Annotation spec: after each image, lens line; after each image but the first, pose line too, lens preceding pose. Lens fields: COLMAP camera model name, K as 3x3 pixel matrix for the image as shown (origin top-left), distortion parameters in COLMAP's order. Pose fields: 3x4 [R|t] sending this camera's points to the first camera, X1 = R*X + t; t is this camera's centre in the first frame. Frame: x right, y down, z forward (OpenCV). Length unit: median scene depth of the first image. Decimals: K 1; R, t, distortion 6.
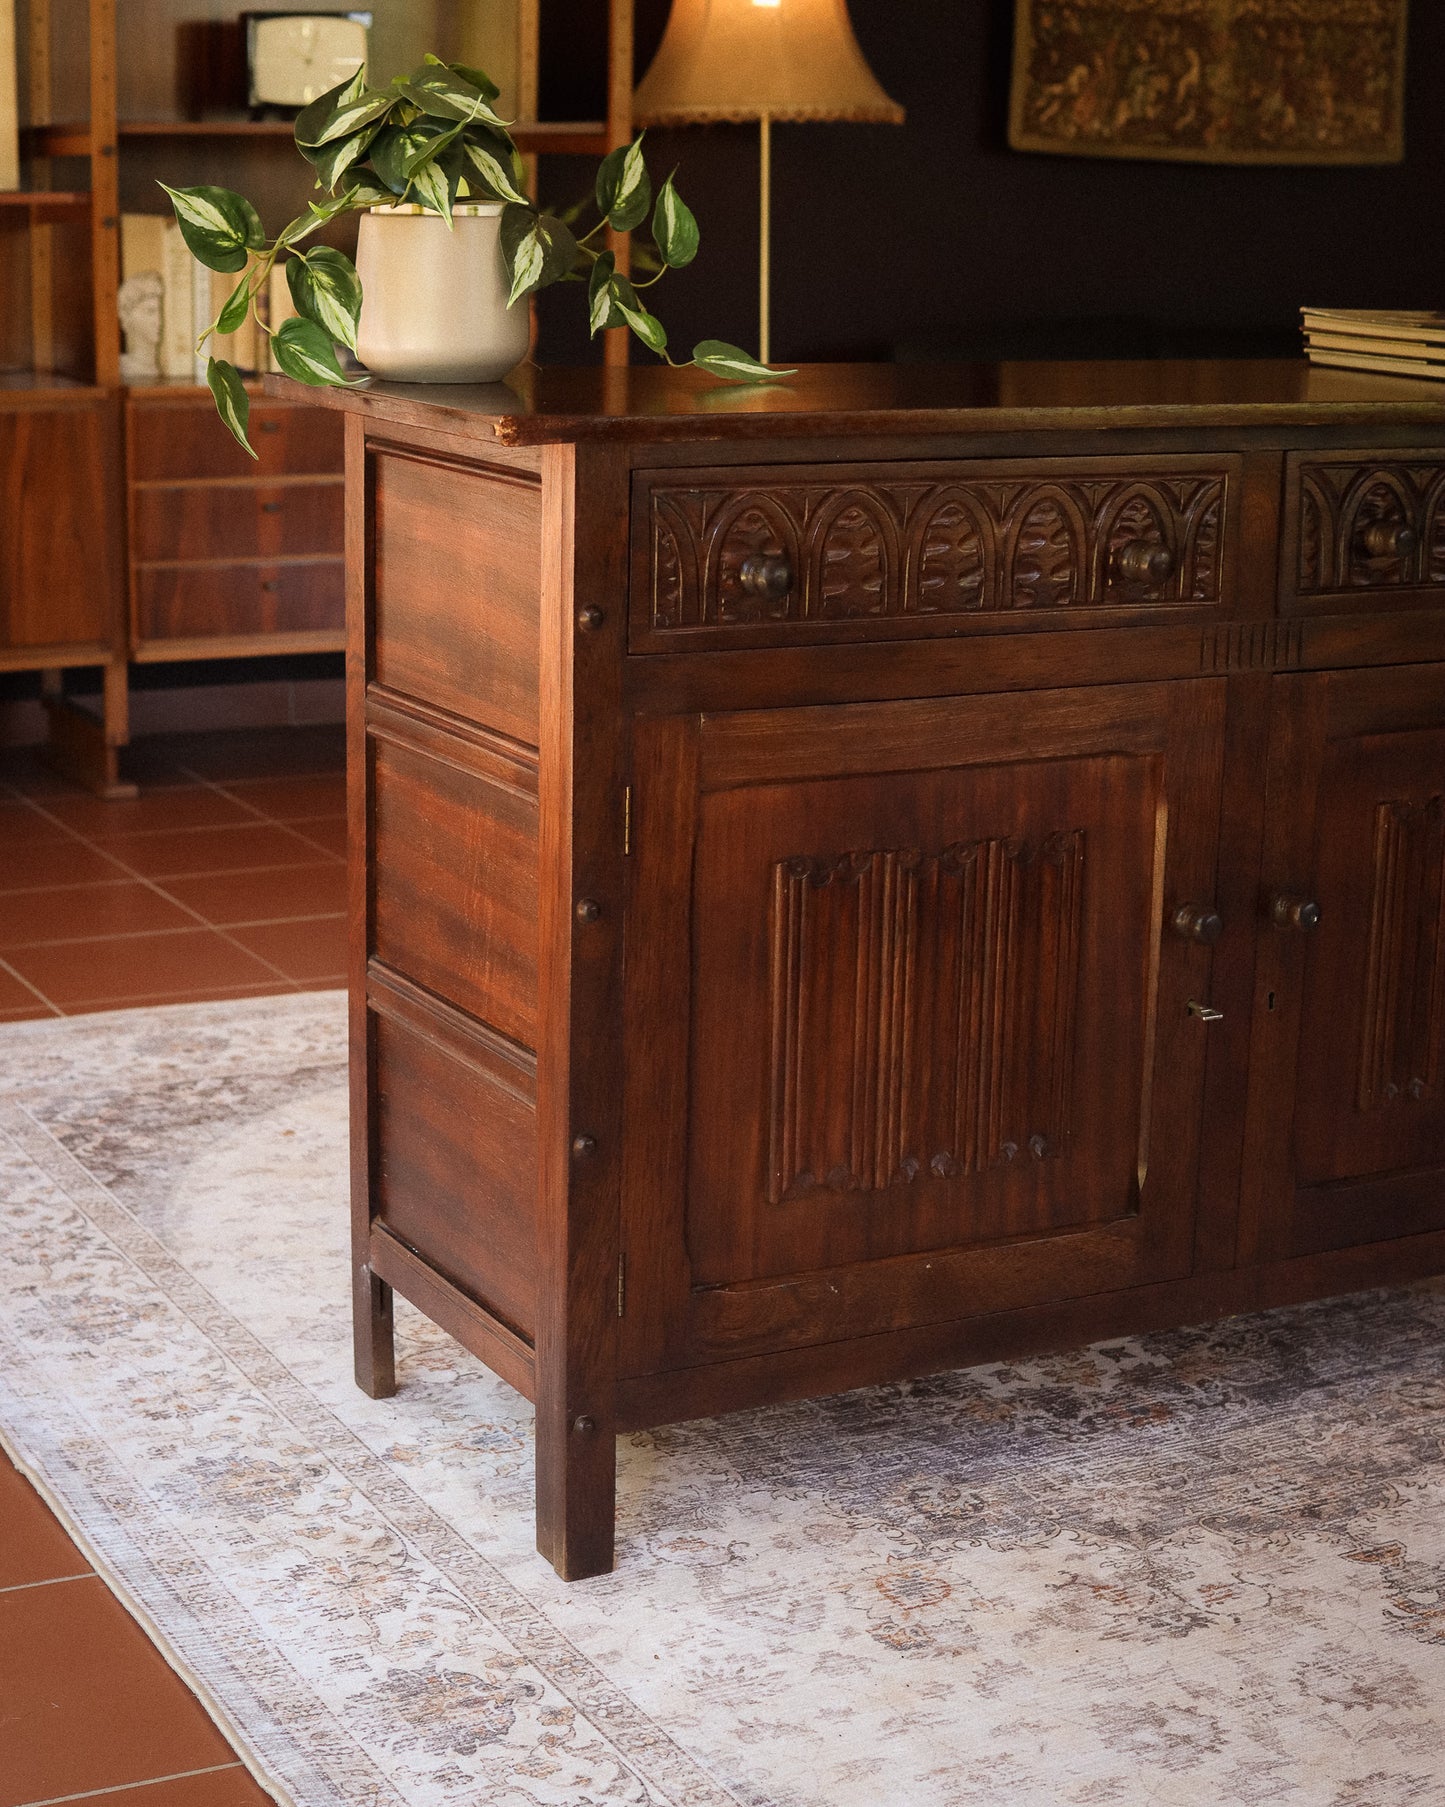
lens RADIAL K [[3130.6, 0, 694.9], [0, 3130.6, 993.2], [0, 0, 1]] dist [-0.181172, 0.018603]
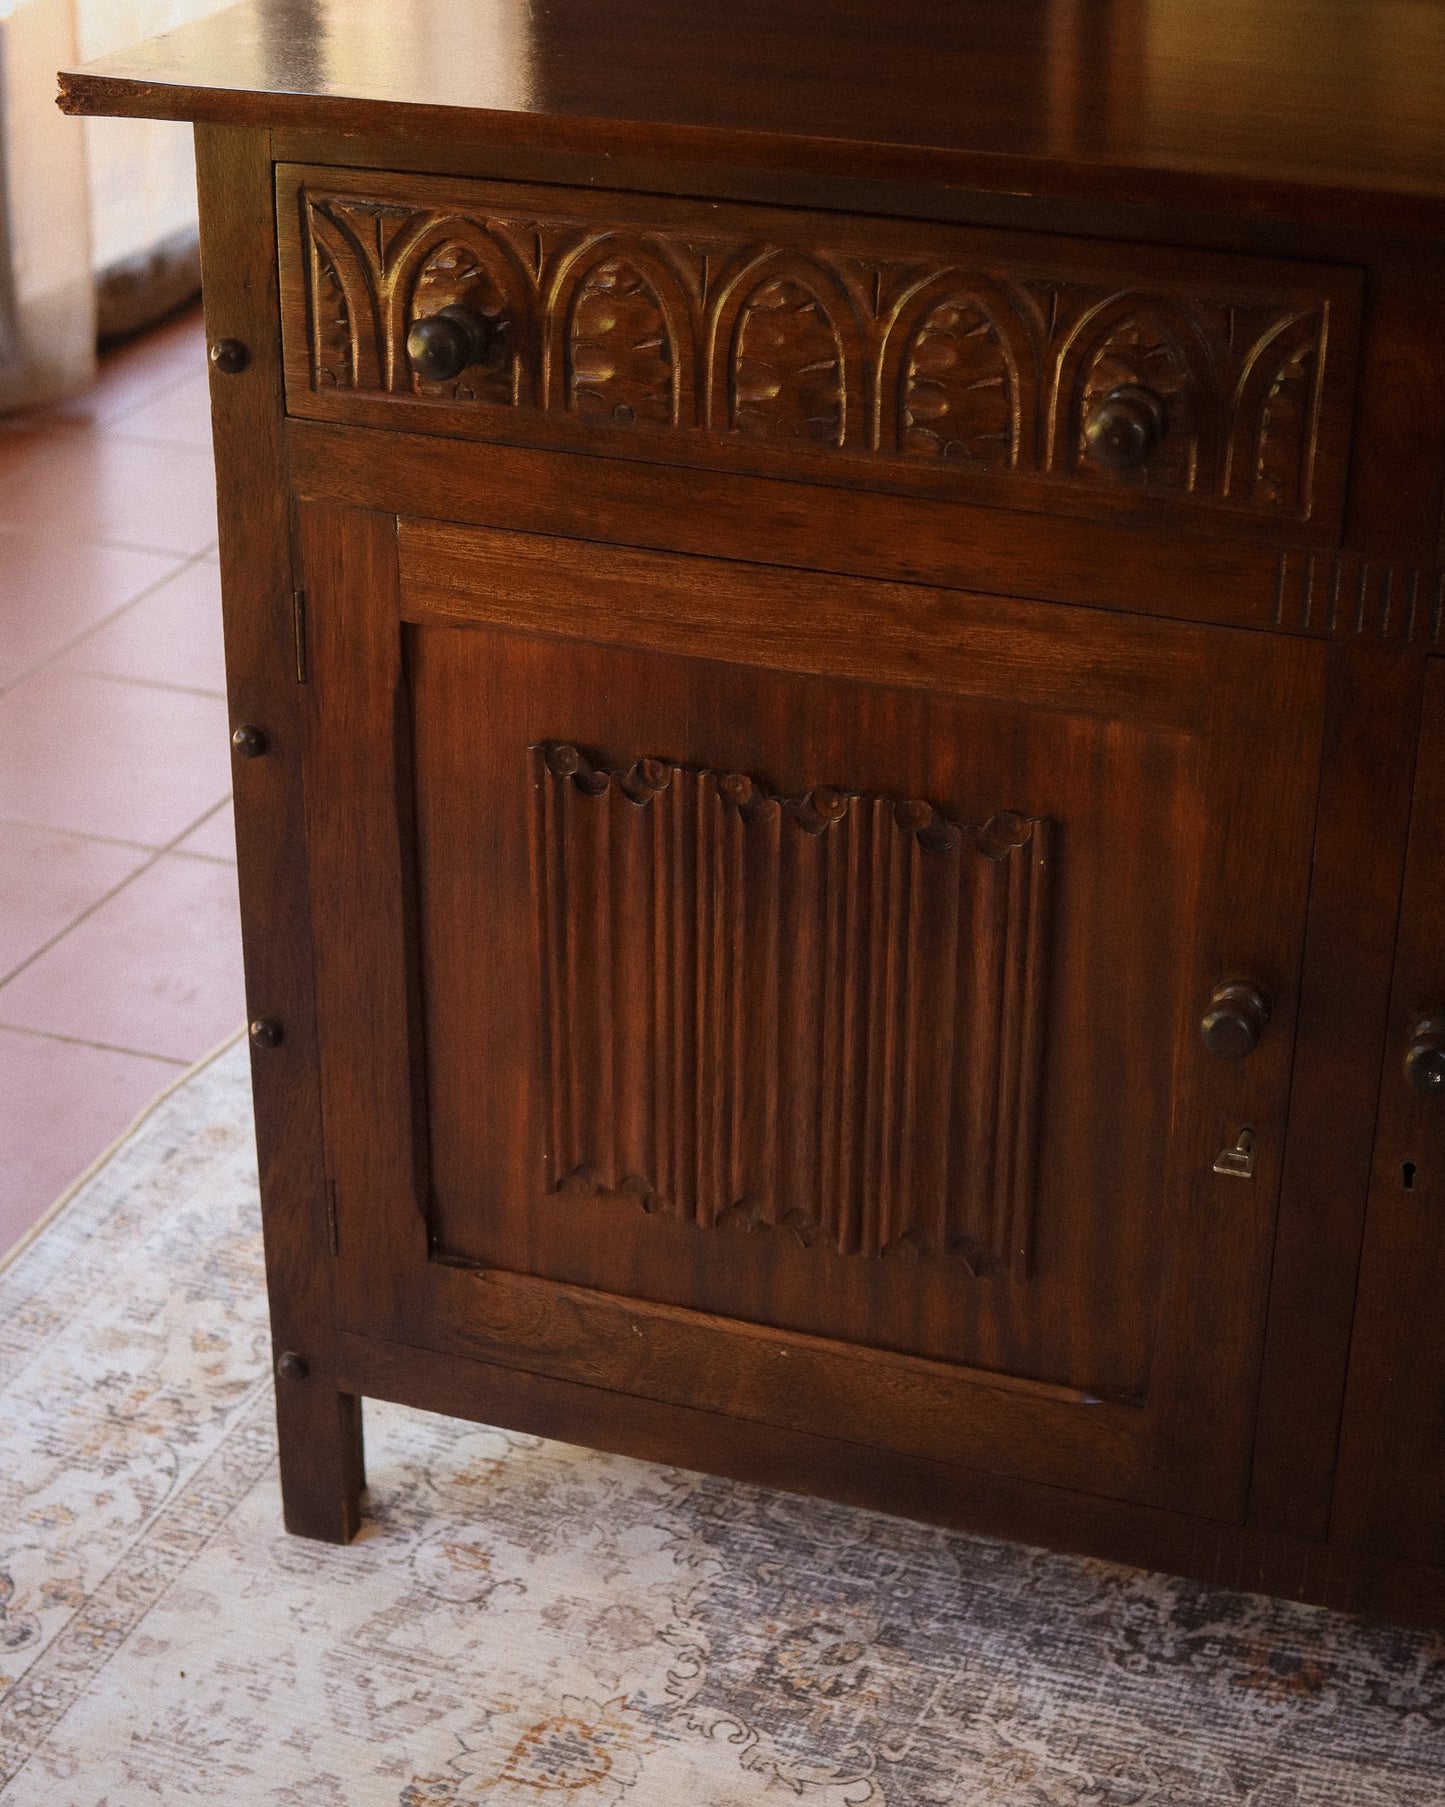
lens RADIAL K [[3225.8, 0, 721.8], [0, 3225.8, 830.4], [0, 0, 1]] dist [-0.160828, -0.159551]
pose [[0.676192, 0.302903, -0.671576, 0.517871], [-0.187740, 0.952321, 0.240497, -0.194742], [0.712403, -0.036541, 0.700819, 0.507312]]
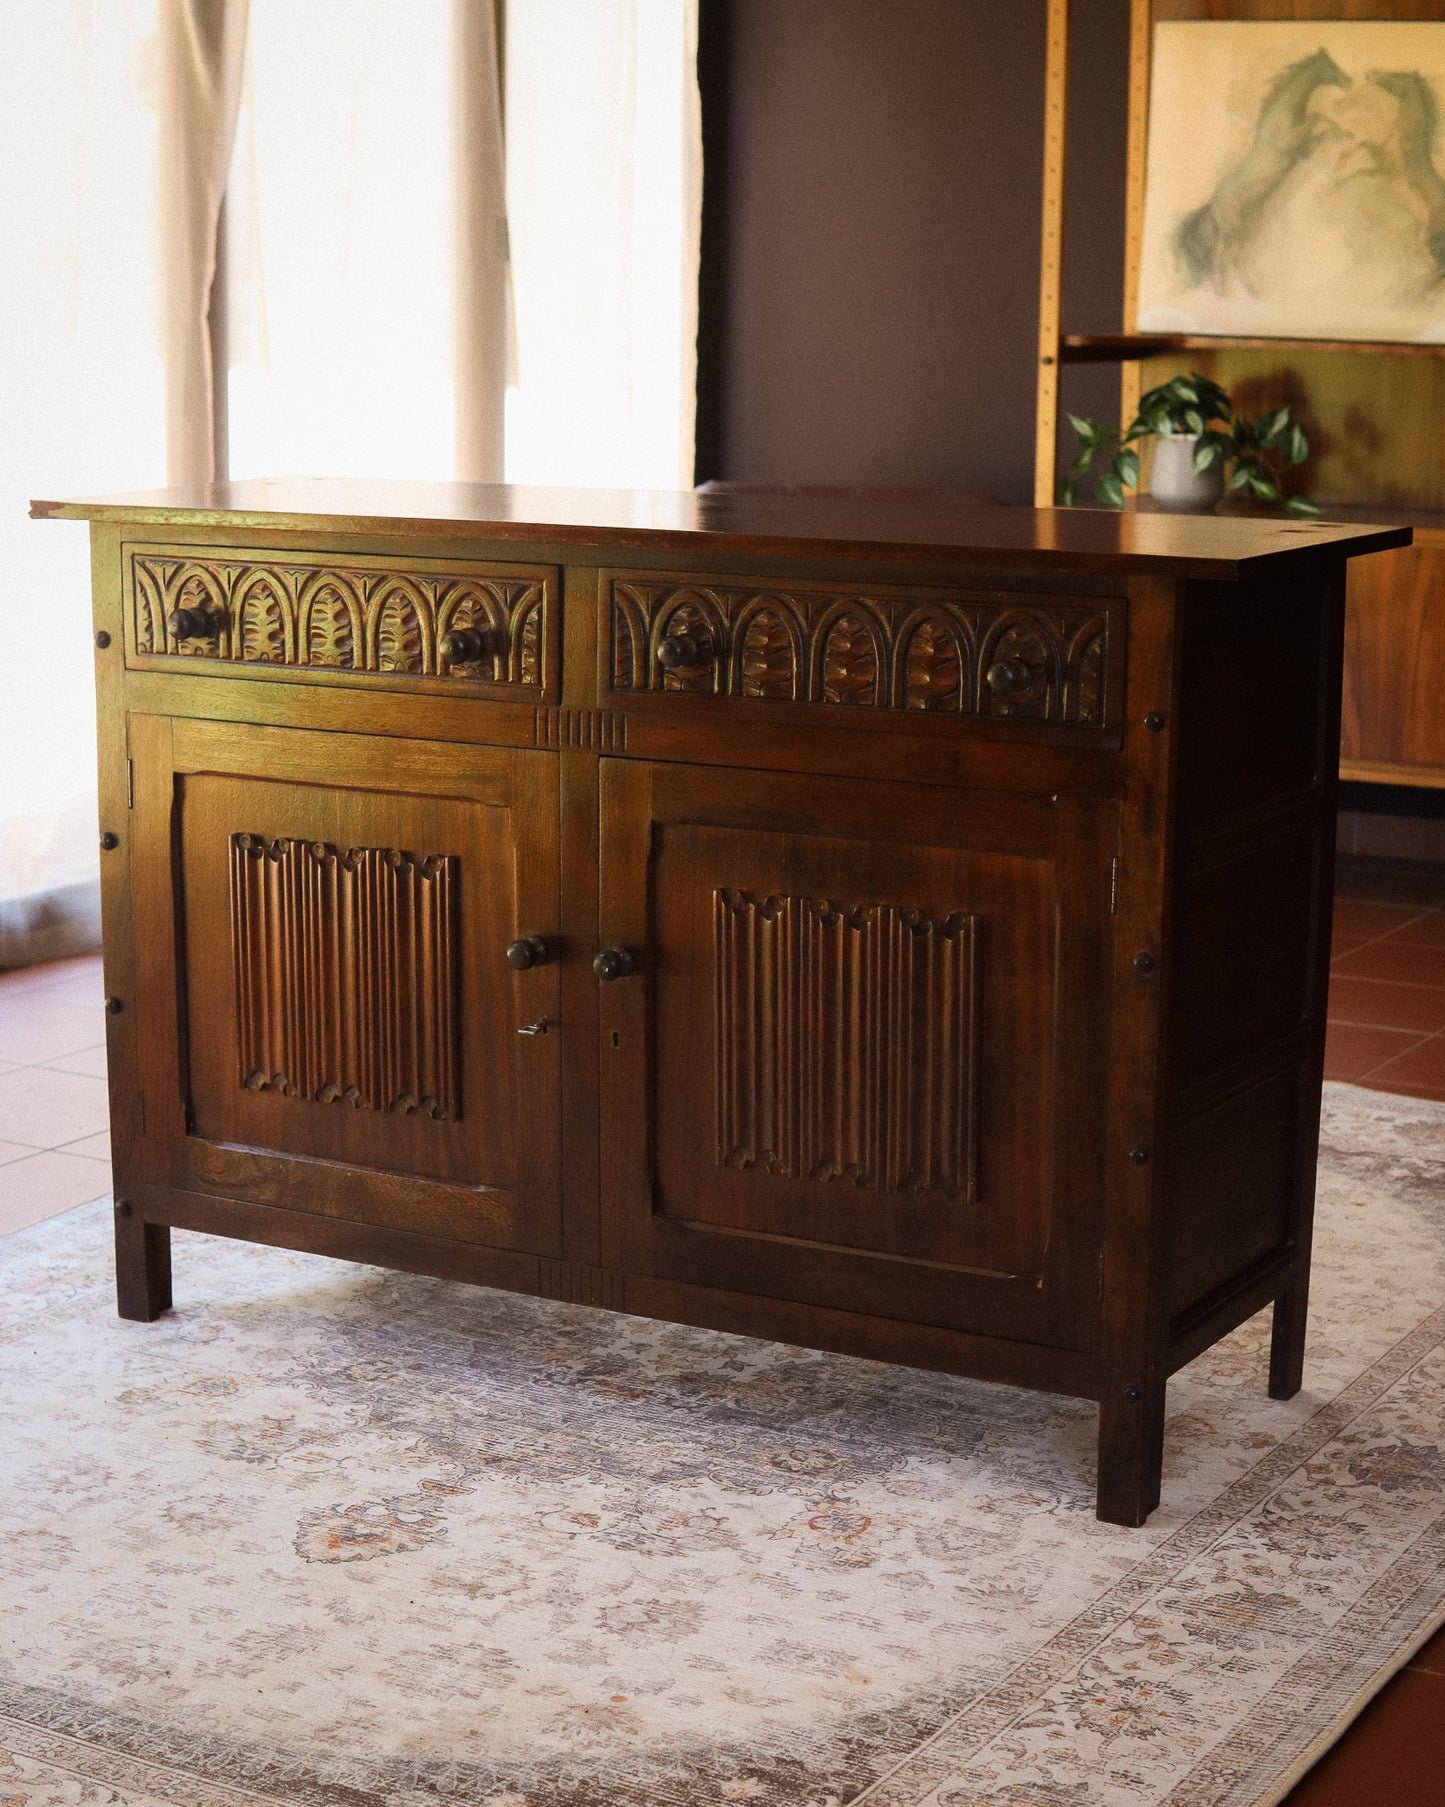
lens RADIAL K [[3304.8, 0, 722.8], [0, 3304.8, 1025.2], [0, 0, 1]] dist [-0.163108, -0.193891]
pose [[0.537495, 0.177470, -0.824381, 1.301315], [-0.216822, 0.973821, 0.068273, -0.101743], [0.814915, 0.142048, 0.561904, 0.356532]]
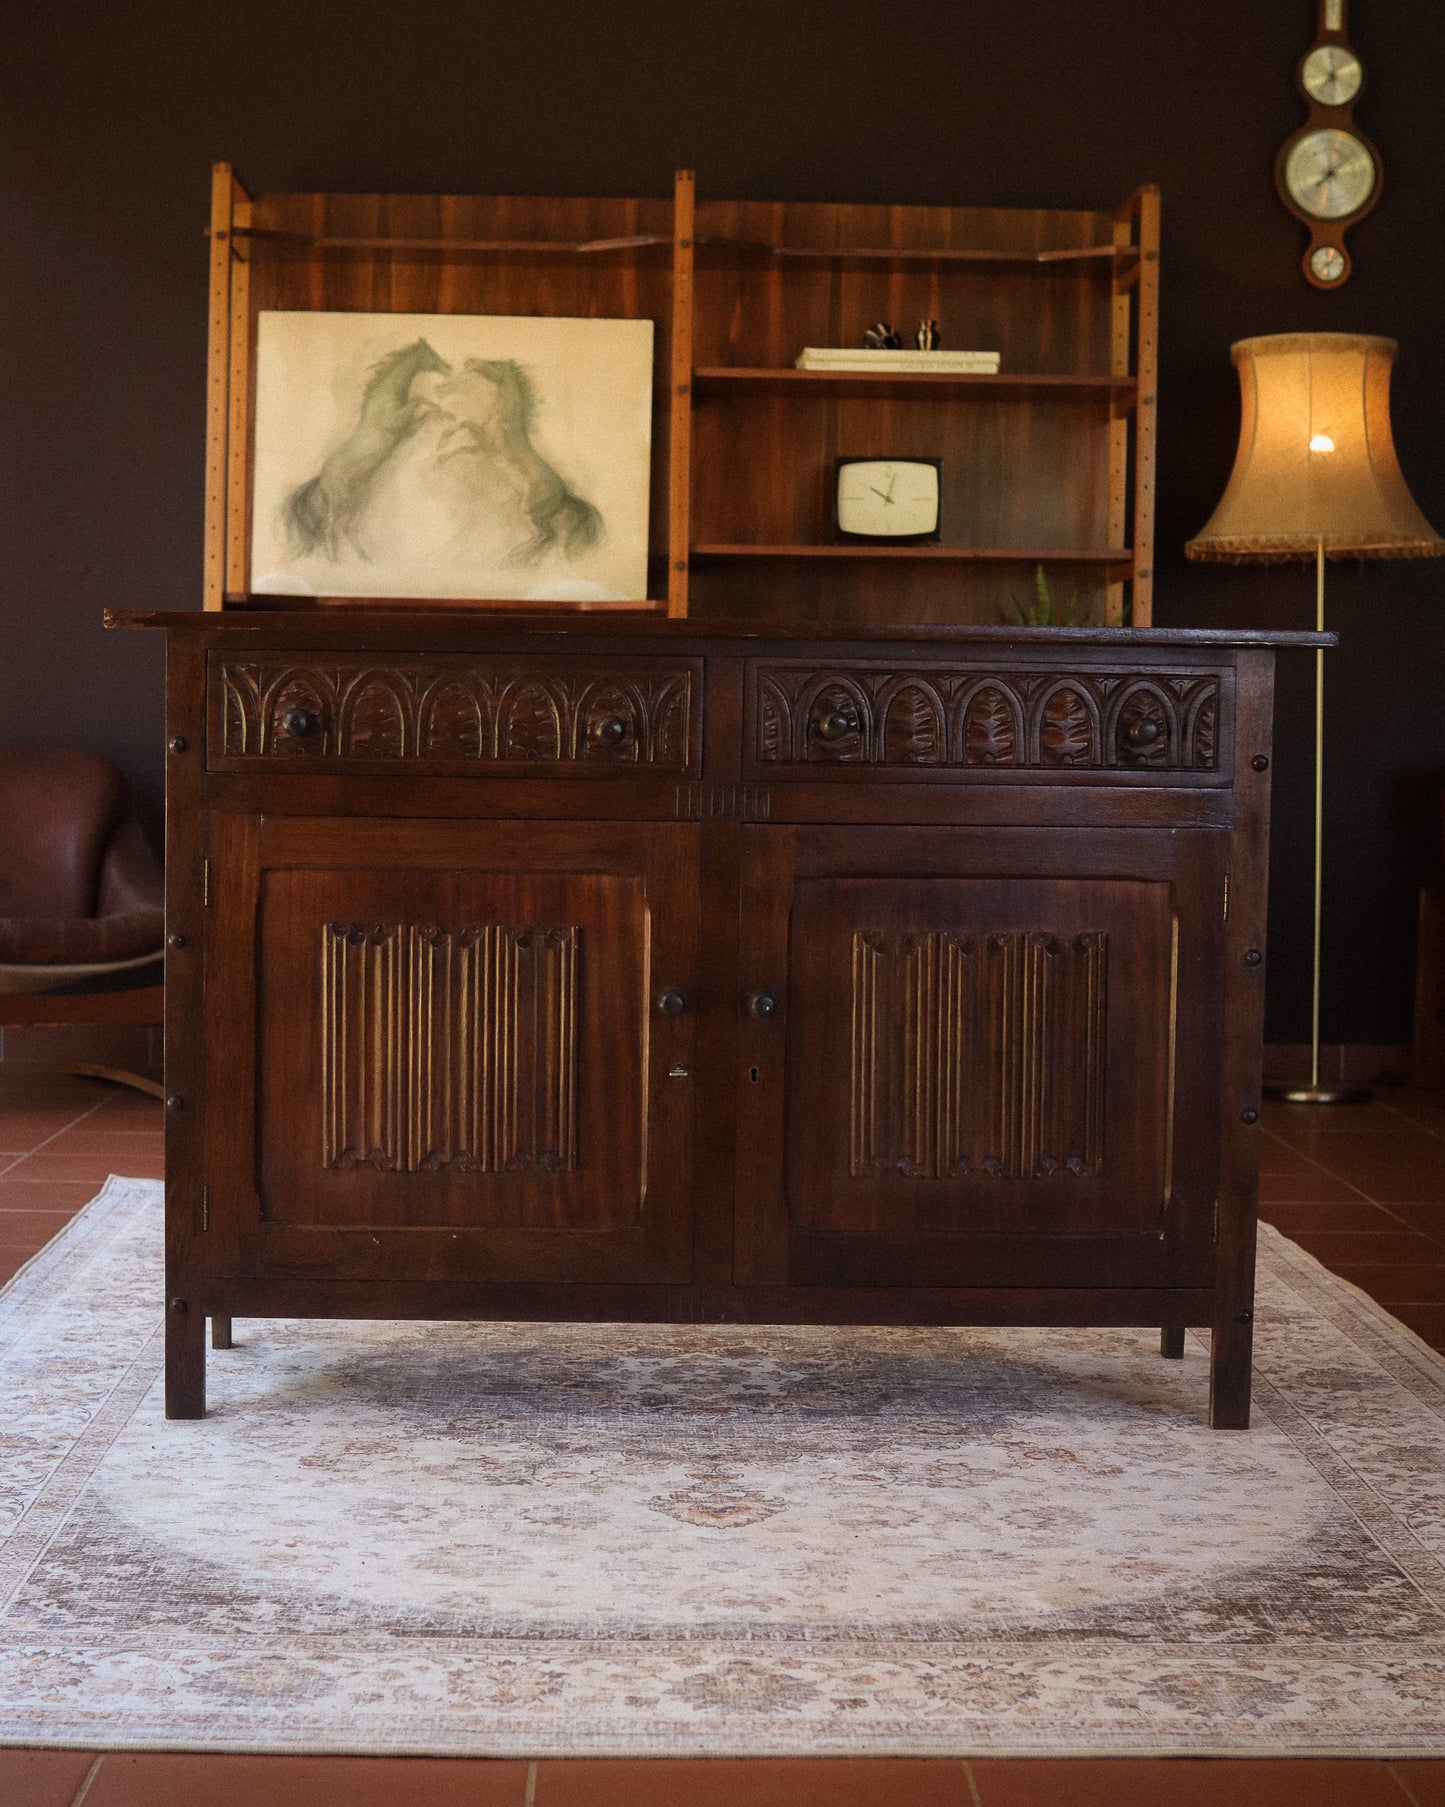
lens RADIAL K [[3304.8, 0, 722.8], [0, 3304.8, 1025.2], [0, 0, 1]] dist [-0.163108, -0.193891]
pose [[0.901962, 0.041293, -0.429837, 0.821420], [-0.115016, 0.982431, -0.146969, 0.200510], [0.416217, 0.181998, 0.890865, -0.272269]]
